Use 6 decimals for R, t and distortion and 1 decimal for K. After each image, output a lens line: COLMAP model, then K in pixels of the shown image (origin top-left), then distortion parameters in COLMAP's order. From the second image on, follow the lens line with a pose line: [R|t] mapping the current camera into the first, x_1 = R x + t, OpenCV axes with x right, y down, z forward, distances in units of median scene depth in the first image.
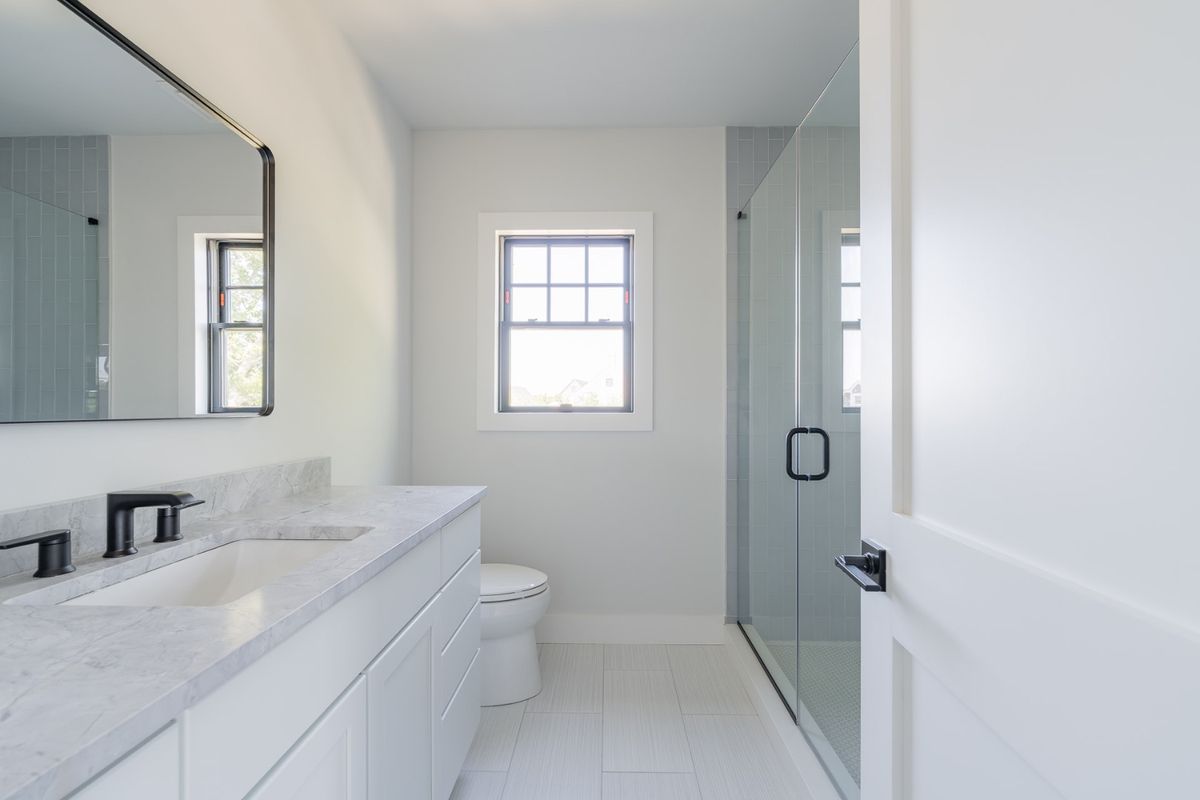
lens RADIAL K [[458.3, 0, 598.4], [0, 458.3, 400.1], [0, 0, 1]] dist [-0.000758, -0.000025]
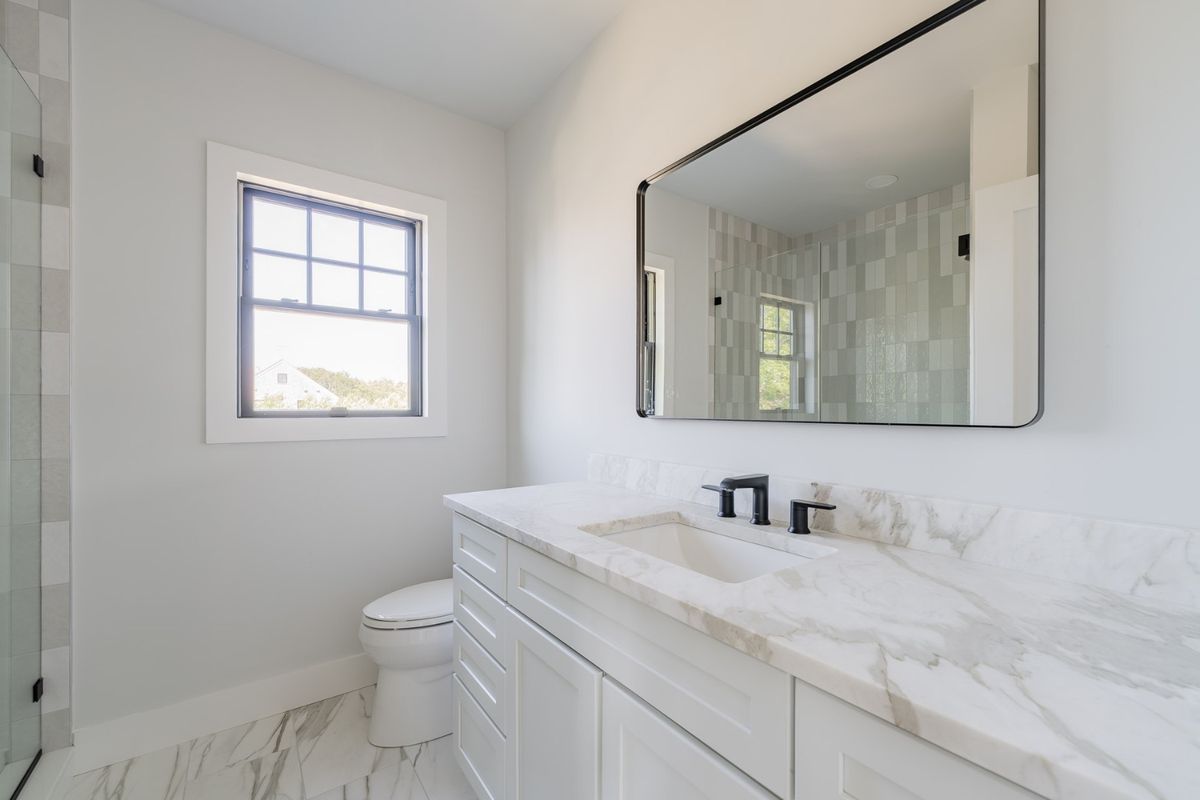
lens RADIAL K [[491.9, 0, 602.3], [0, 491.9, 406.4], [0, 0, 1]] dist [0.000720, 0.000193]
pose [[0.789552, -0.002347, 0.613680, -0.235074], [-0.003304, 0.999962, 0.008075, -0.001780], [-0.613675, -0.008403, 0.789514, 0.006141]]
